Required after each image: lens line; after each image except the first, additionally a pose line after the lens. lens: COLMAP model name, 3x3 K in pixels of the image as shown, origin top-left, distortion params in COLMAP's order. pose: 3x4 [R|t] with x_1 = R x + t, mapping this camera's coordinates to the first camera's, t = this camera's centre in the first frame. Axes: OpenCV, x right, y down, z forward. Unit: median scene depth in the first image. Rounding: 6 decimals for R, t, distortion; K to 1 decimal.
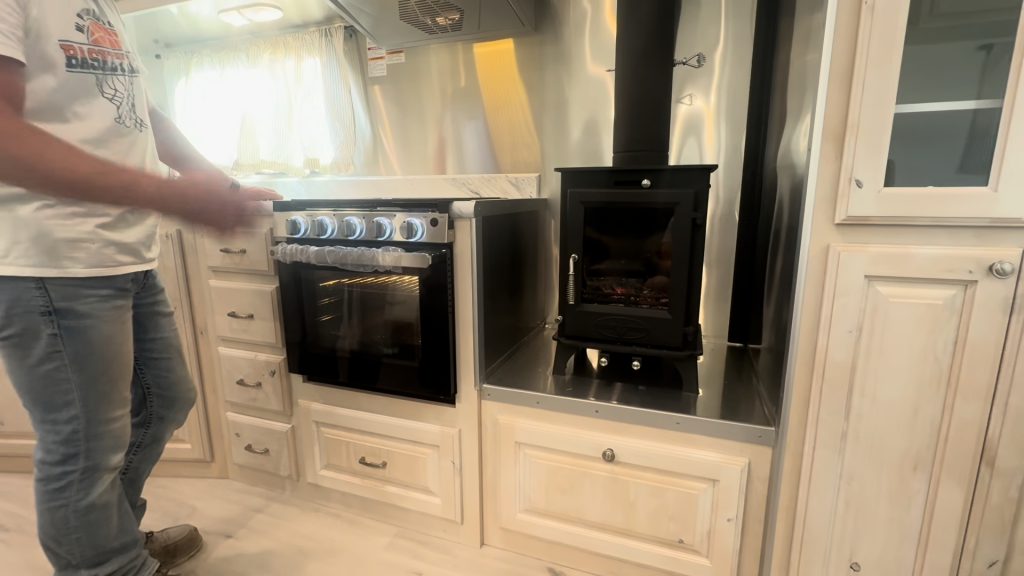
lens RADIAL K [[470.4, 0, 512.0], [0, 470.4, 285.4], [0, 0, 1]] dist [-0.000313, 0.000016]
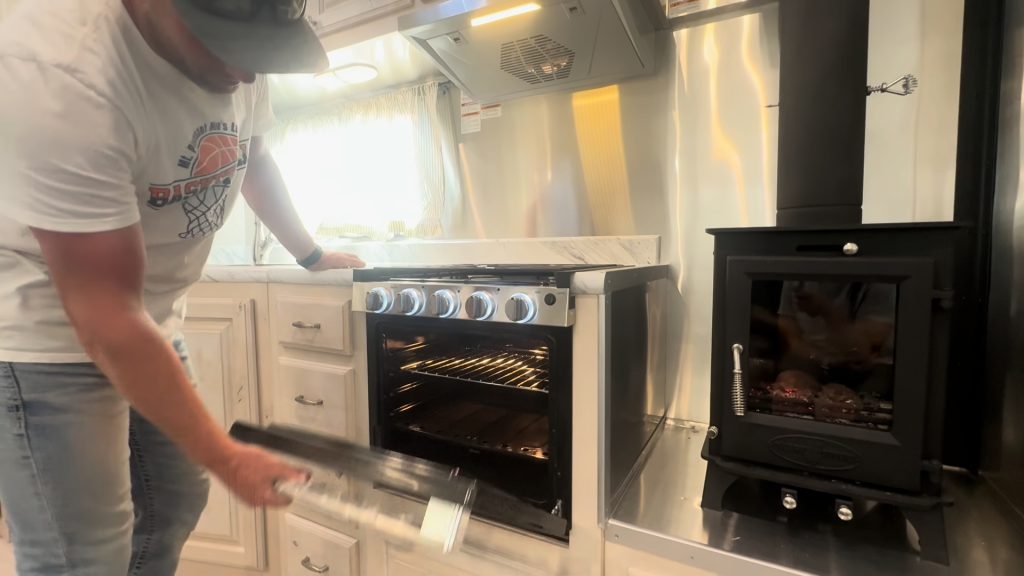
lens RADIAL K [[470.4, 0, 512.0], [0, 470.4, 285.4], [0, 0, 1]] dist [-0.000313, 0.000016]
pose [[0.989836, 0.007817, -0.142001, -0.097487], [-0.025631, 0.991943, -0.124062, -0.049611], [0.139887, 0.126441, 0.982061, 0.195769]]
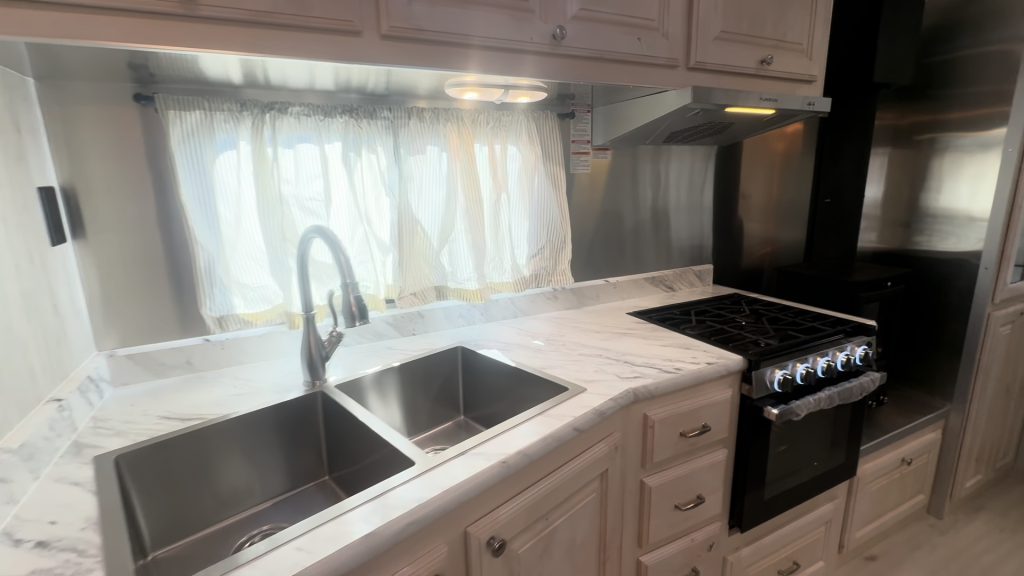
lens RADIAL K [[470.4, 0, 512.0], [0, 470.4, 285.4], [0, 0, 1]] dist [-0.000313, 0.000016]
pose [[0.683183, -0.172963, 0.709468, -1.354212], [0.161702, 0.983258, 0.084000, -0.442233], [-0.712119, 0.057335, 0.699714, 0.653865]]
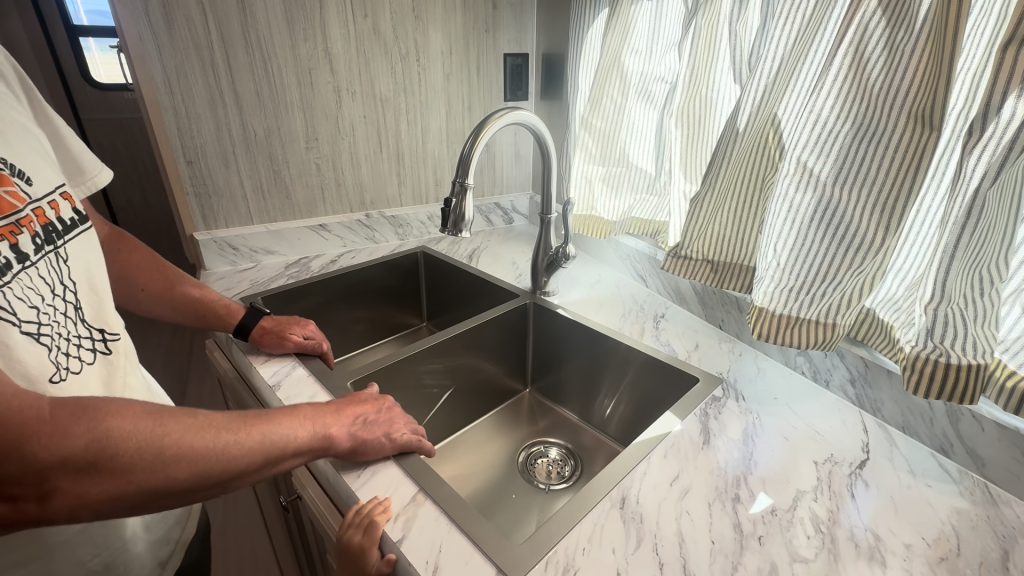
lens RADIAL K [[470.4, 0, 512.0], [0, 470.4, 285.4], [0, 0, 1]] dist [-0.000313, 0.000016]
pose [[0.742371, 0.303533, -0.597288, -0.651202], [-0.142843, 0.942697, 0.301526, -0.488737], [0.654584, -0.138526, 0.743189, 0.881836]]
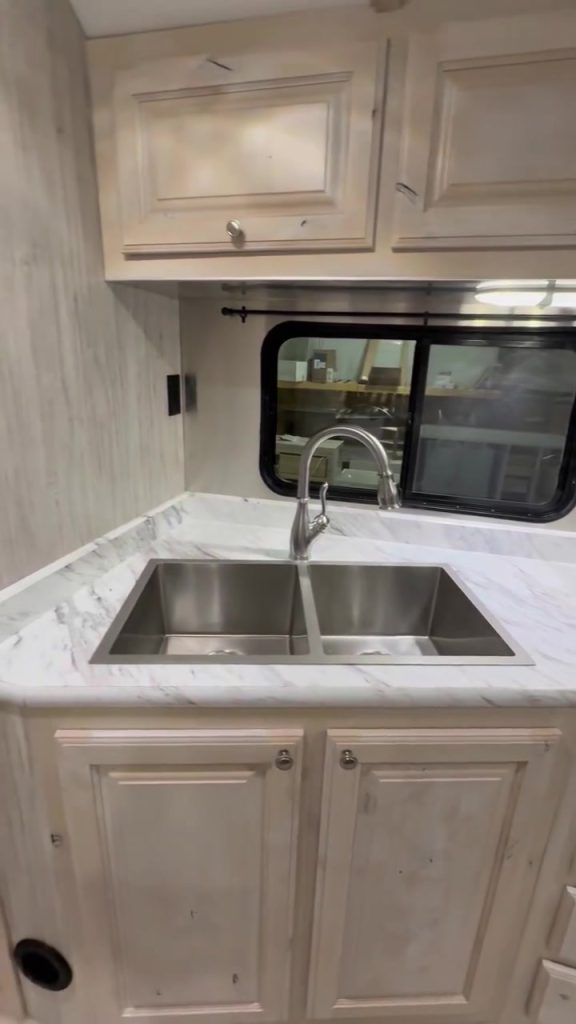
lens RADIAL K [[465.2, 0, 288.0], [0, 465.2, 512.0], [0, 0, 1]] dist [0.001861, 0.000289]
pose [[0.993350, 0.008269, 0.114836, -1.174347], [-0.021917, 0.992760, 0.118098, -0.466420], [-0.113028, -0.119830, 0.986340, 0.552287]]
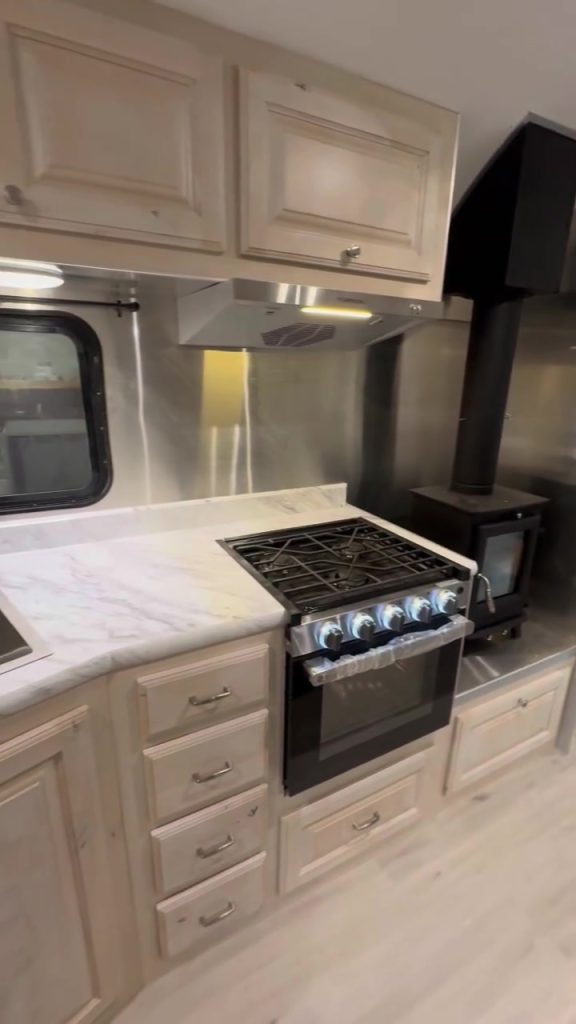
lens RADIAL K [[470.4, 0, 289.6], [0, 470.4, 512.9], [0, 0, 1]] dist [-0.000313, 0.000016]
pose [[0.658216, -0.206401, 0.723983, -0.976404], [0.119460, 0.978133, 0.170249, -0.445337], [-0.743291, -0.025574, 0.668479, 0.465651]]
